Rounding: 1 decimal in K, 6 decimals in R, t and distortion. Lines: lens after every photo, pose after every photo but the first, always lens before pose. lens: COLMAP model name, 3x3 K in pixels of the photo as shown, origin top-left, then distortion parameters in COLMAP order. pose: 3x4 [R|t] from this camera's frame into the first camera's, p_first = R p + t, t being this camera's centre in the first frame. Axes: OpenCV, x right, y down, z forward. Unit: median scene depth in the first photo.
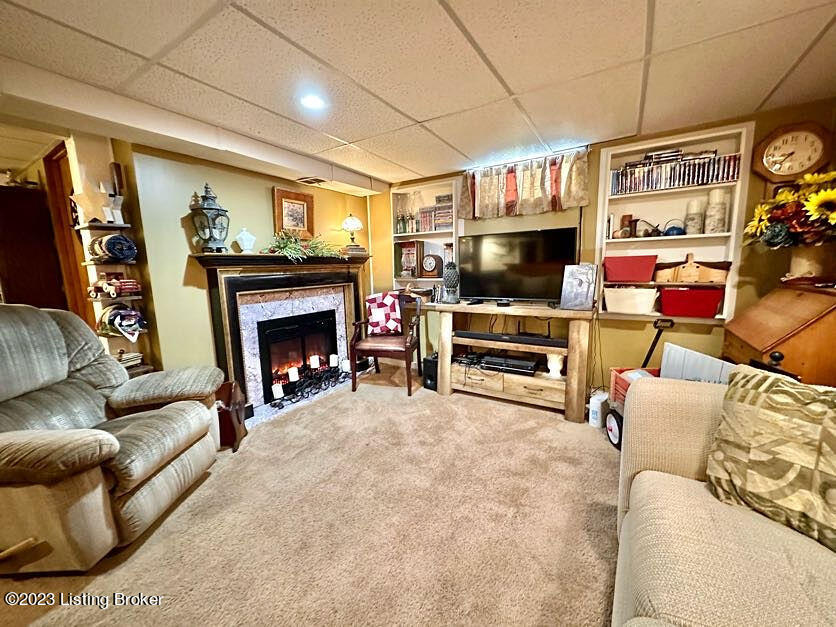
lens RADIAL K [[333.3, 0, 418.0], [0, 333.3, 313.5], [0, 0, 1]] dist [0.000293, 0.000115]
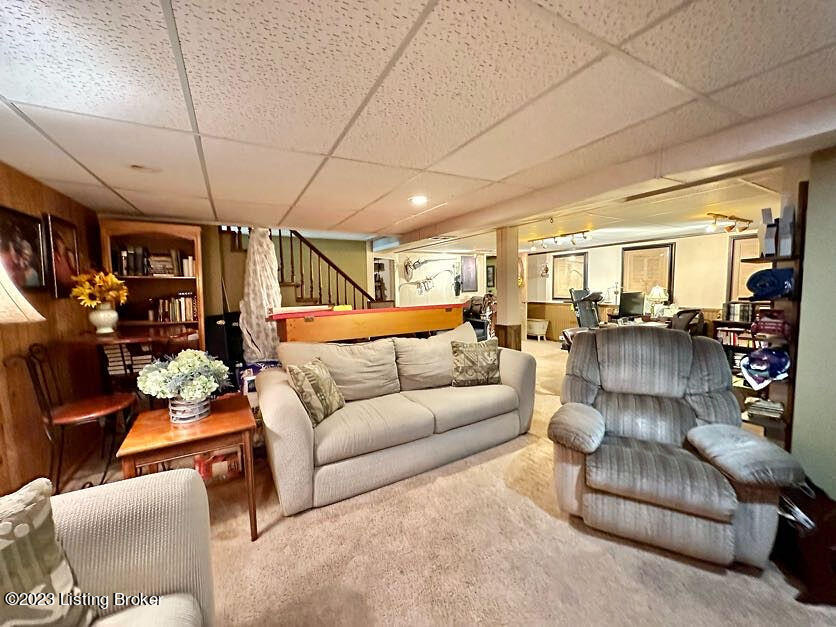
lens RADIAL K [[333.3, 0, 418.0], [0, 333.3, 313.5], [0, 0, 1]] dist [0.000293, 0.000115]
pose [[-0.484000, 0.103582, -0.868916, 0.210391], [-0.091950, 0.981452, 0.168216, -0.115261], [0.870223, 0.161313, -0.465499, 0.388147]]
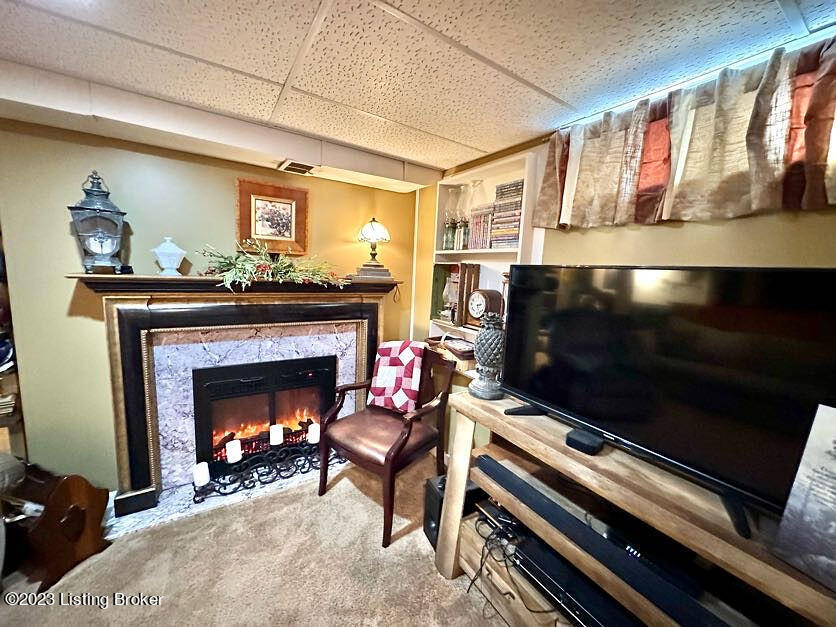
lens RADIAL K [[333.3, 0, 418.0], [0, 333.3, 313.5], [0, 0, 1]] dist [0.000293, 0.000115]
pose [[0.899148, 0.122647, -0.420108, 0.199946], [-0.128689, 0.991585, 0.014054, -0.142629], [0.418296, 0.041426, 0.907365, 0.482259]]
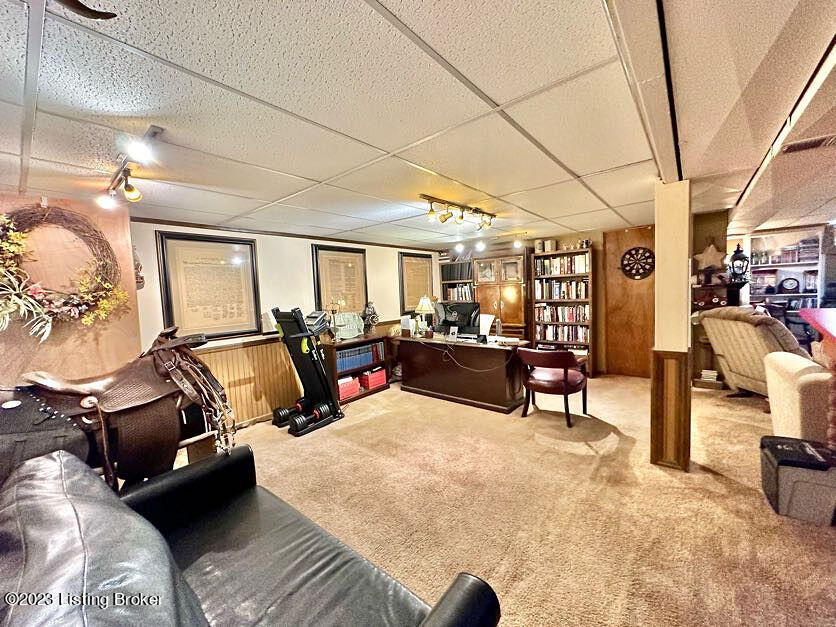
lens RADIAL K [[333.3, 0, 418.0], [0, 333.3, 313.5], [0, 0, 1]] dist [0.000293, 0.000115]
pose [[0.990199, -0.007291, -0.139475, -1.508040], [-0.002119, 0.997737, -0.067201, 0.088805], [0.139650, 0.066838, 0.987943, -0.735202]]
